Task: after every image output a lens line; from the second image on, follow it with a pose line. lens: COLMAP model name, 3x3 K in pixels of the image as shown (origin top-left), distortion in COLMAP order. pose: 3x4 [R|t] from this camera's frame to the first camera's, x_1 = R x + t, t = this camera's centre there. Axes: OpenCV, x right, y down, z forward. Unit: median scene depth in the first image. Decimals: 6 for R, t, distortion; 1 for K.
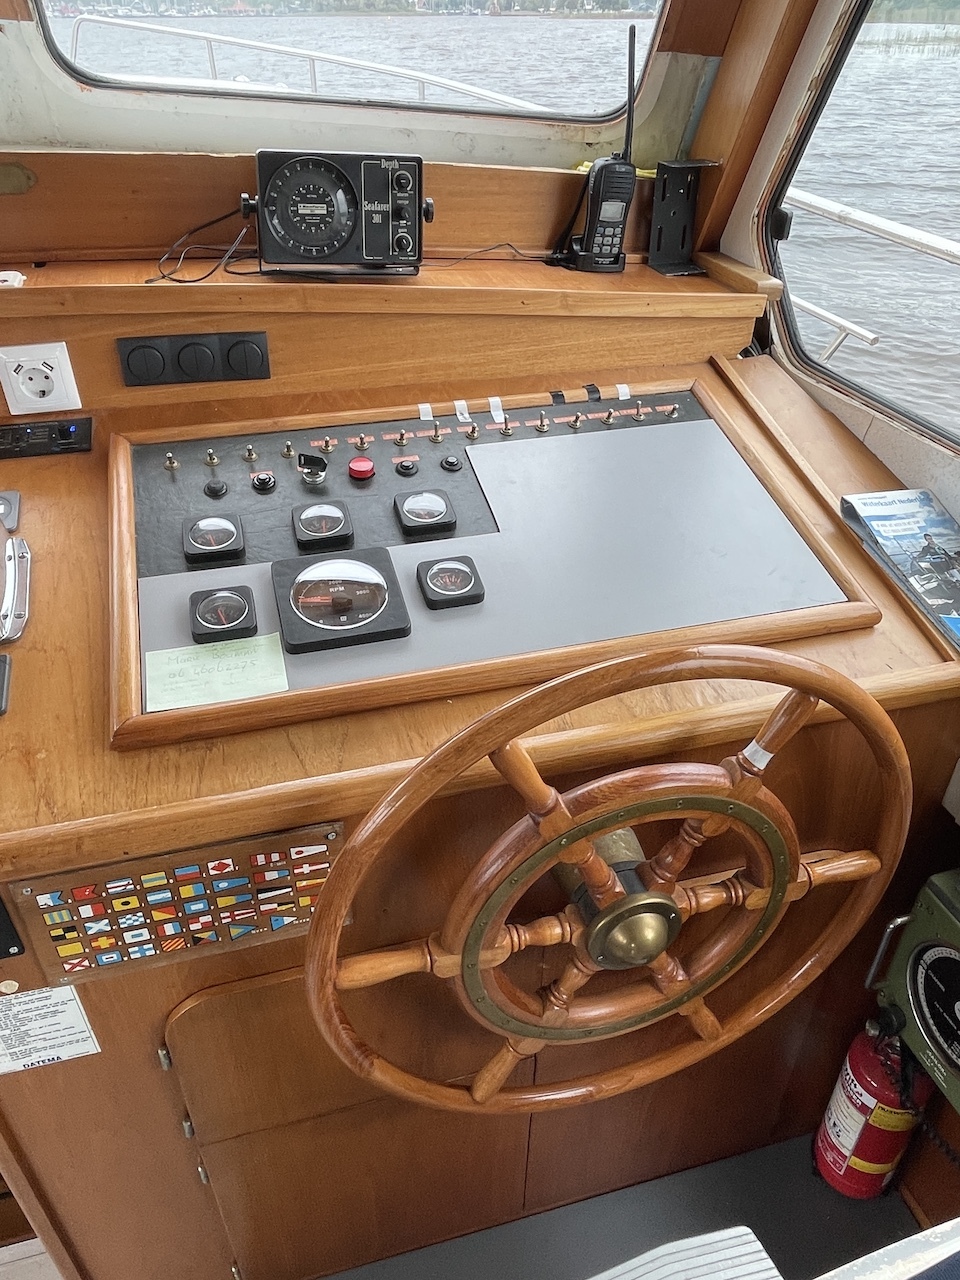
lens RADIAL K [[997.5, 0, 480.0], [0, 997.5, 640.0], [0, 0, 1]] dist [0.042116, -0.119876]
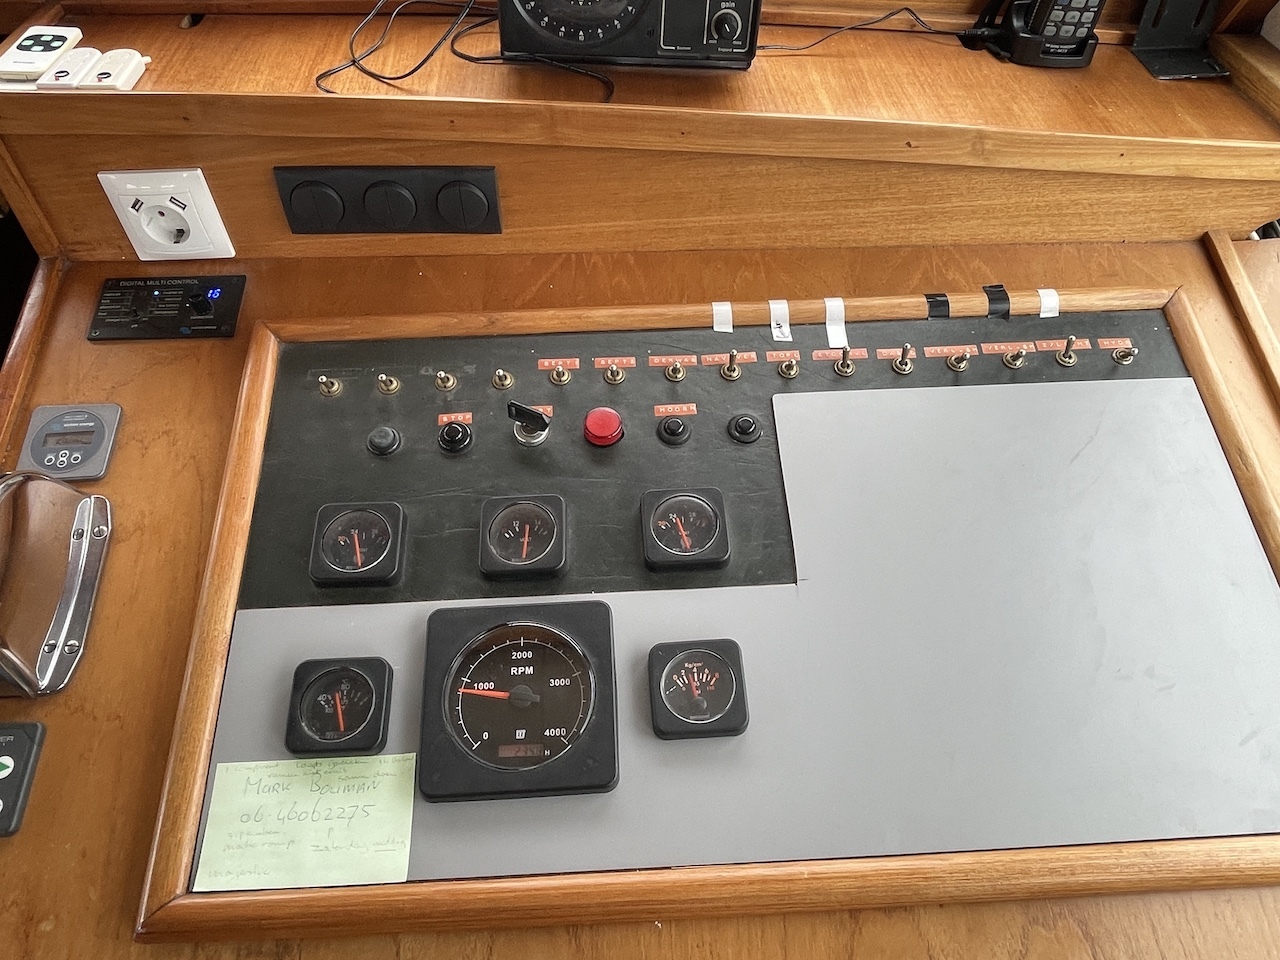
lens RADIAL K [[961.0, 0, 640.0], [0, 961.0, 480.0], [0, 0, 1]] dist [-0.003276, -0.012155]
pose [[0.974445, 0.154639, -0.162923, 0.010731], [-0.111607, 0.962752, 0.246275, -0.272046], [0.194938, -0.221798, 0.955408, 0.371780]]
